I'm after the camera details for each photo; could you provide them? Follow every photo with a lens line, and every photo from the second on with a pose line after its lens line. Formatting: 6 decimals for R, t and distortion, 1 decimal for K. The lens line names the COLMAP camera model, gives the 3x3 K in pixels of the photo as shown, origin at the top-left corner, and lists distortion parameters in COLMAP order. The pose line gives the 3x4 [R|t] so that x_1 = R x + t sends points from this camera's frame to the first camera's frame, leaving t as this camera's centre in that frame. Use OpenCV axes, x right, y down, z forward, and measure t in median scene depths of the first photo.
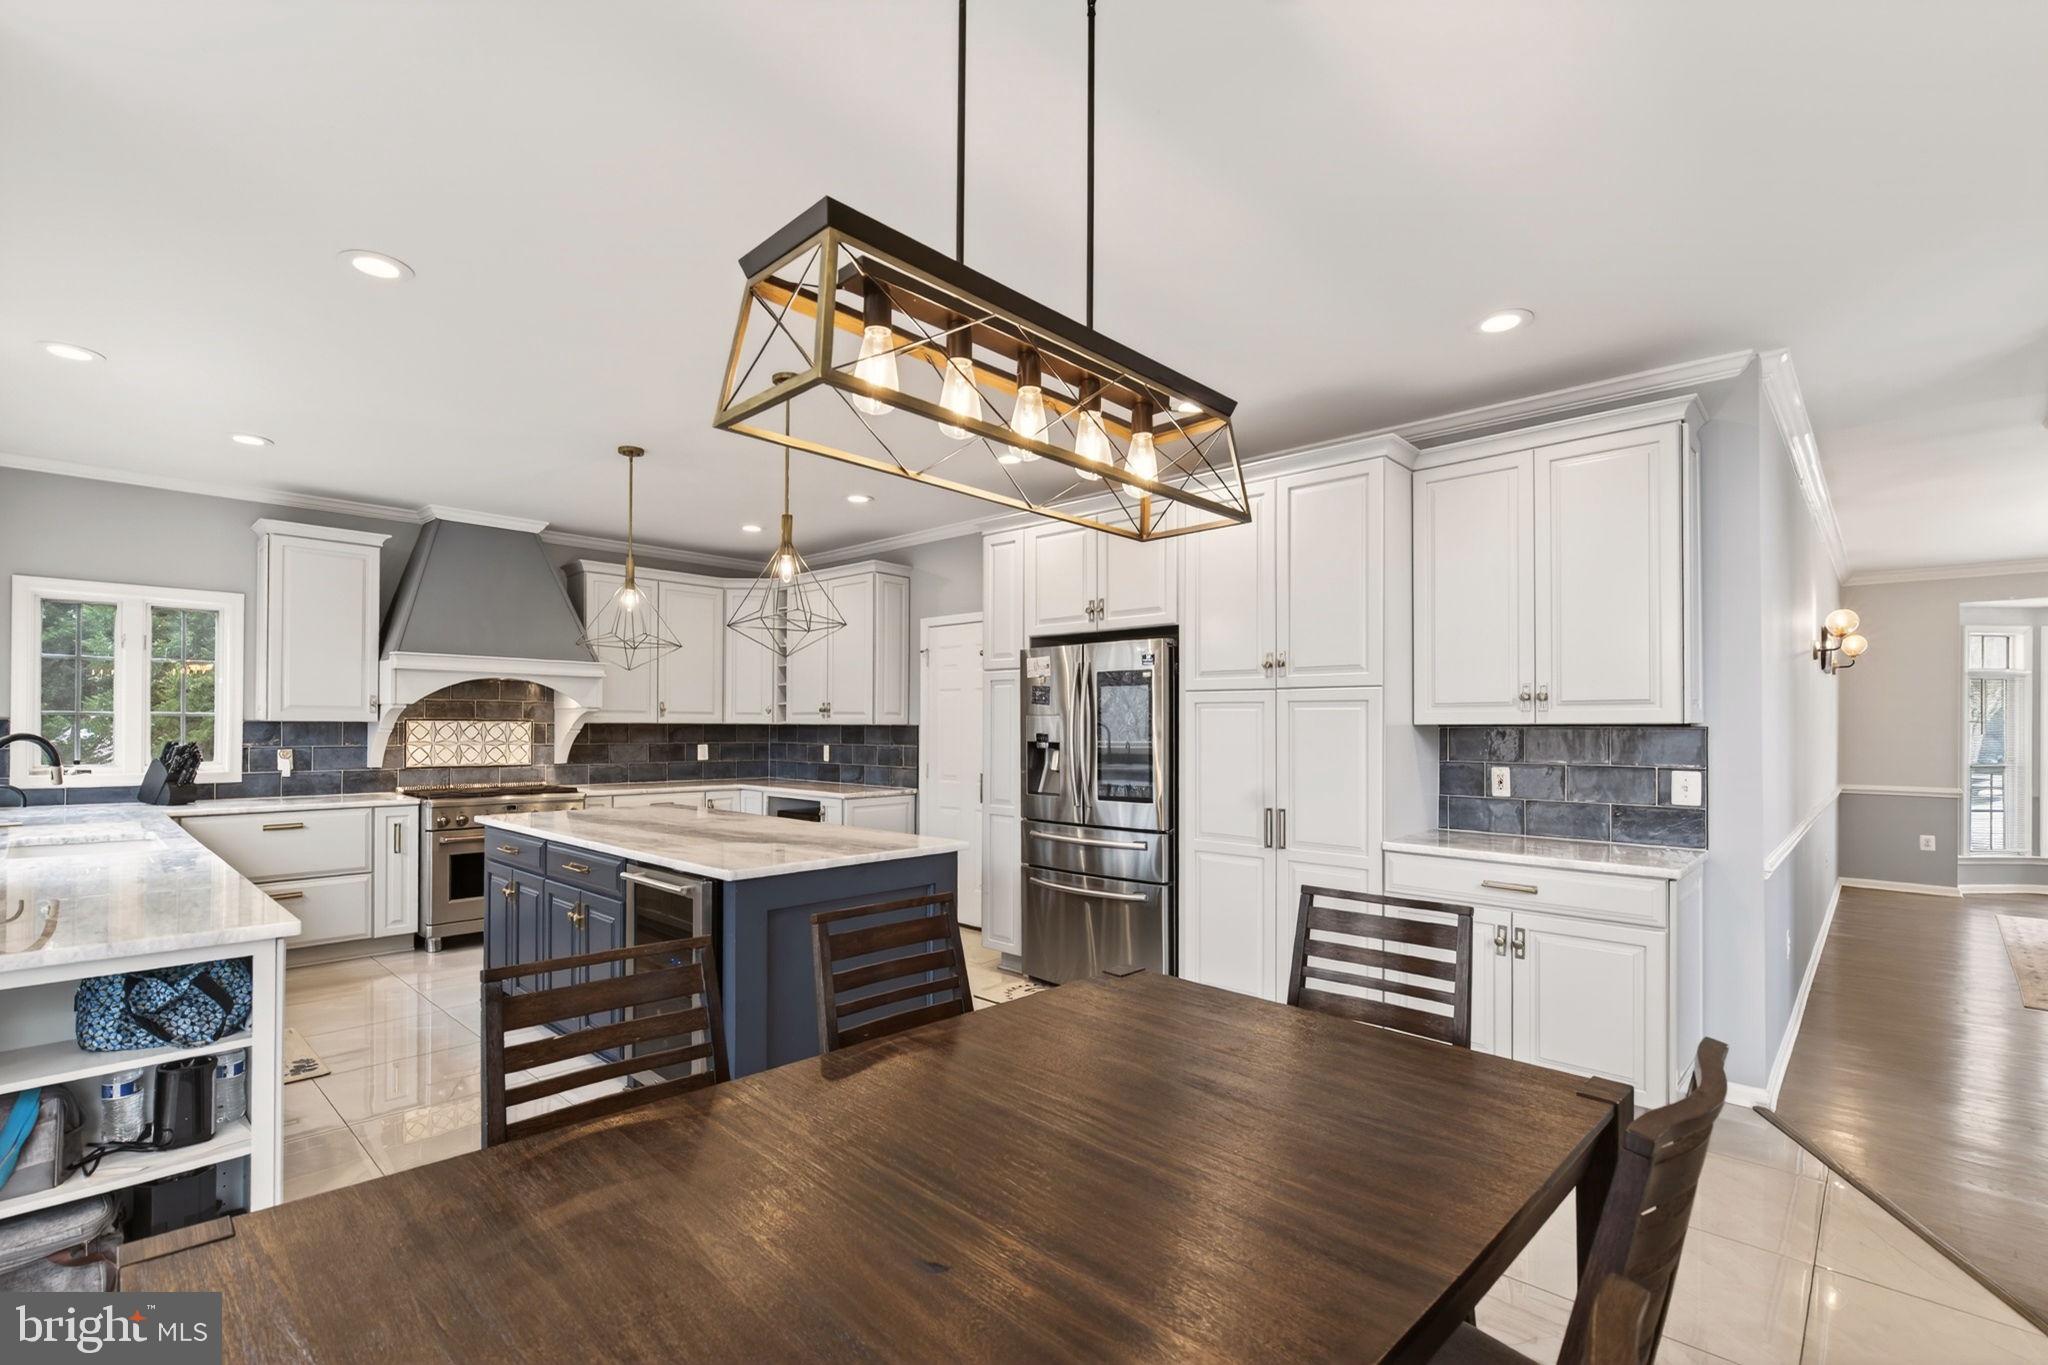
lens RADIAL K [[930.4, 0, 1014.2], [0, 930.4, 721.5], [0, 0, 1]] dist [-0.000882, -0.000492]
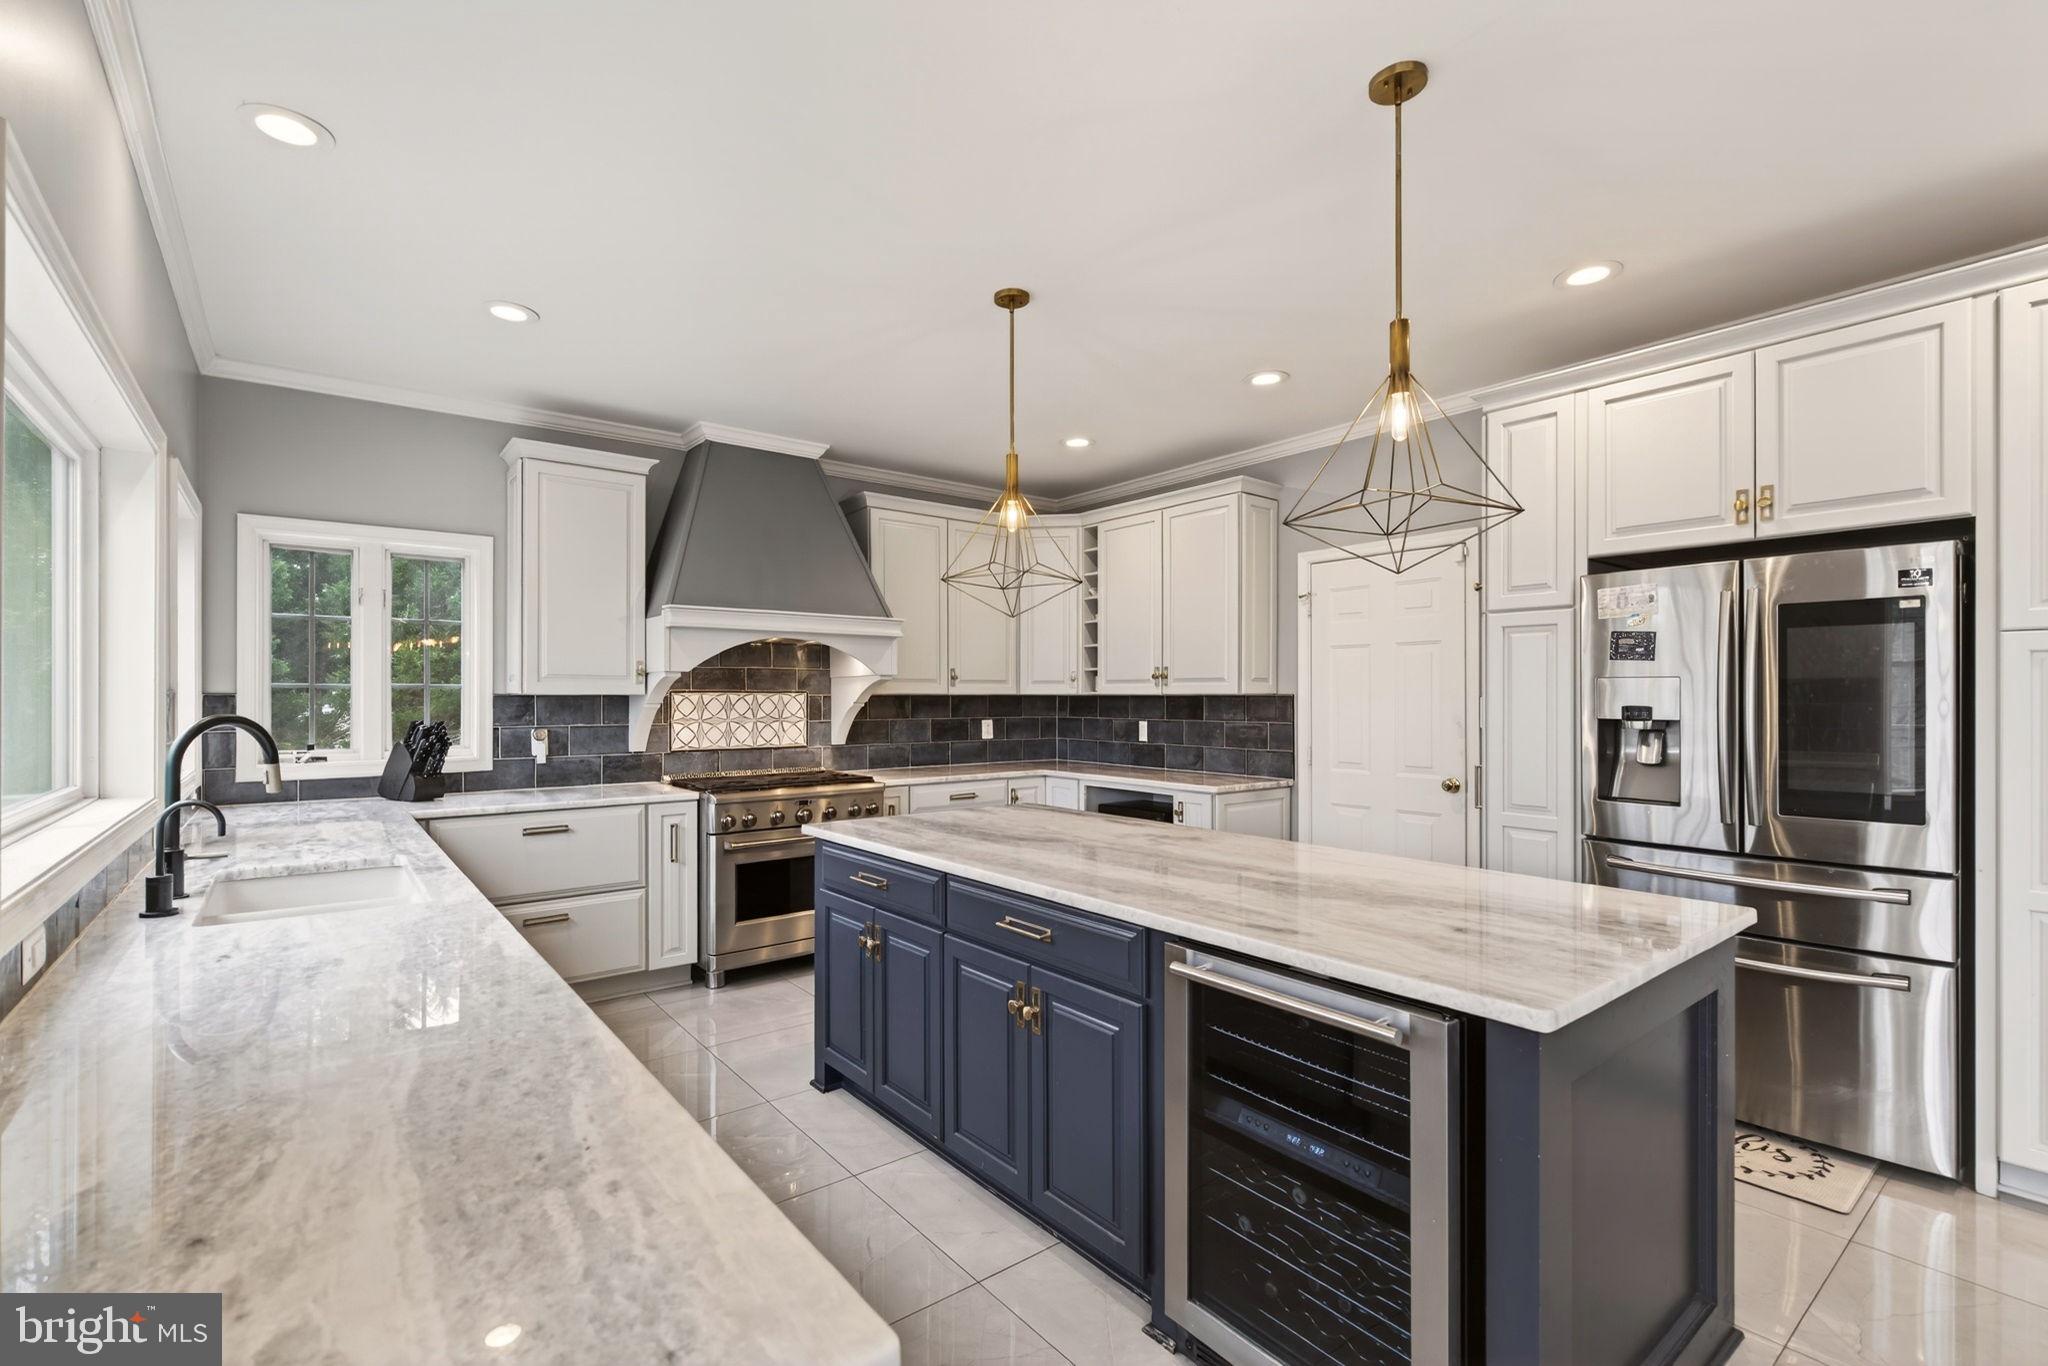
lens RADIAL K [[912.8, 0, 1011.6], [0, 912.8, 697.5], [0, 0, 1]] dist [0.000106, -0.000681]
pose [[0.989134, -0.005801, -0.146905, -0.247531], [0.006537, 0.999968, 0.004527, 0.001423], [0.146874, -0.005438, 0.989140, 0.260784]]
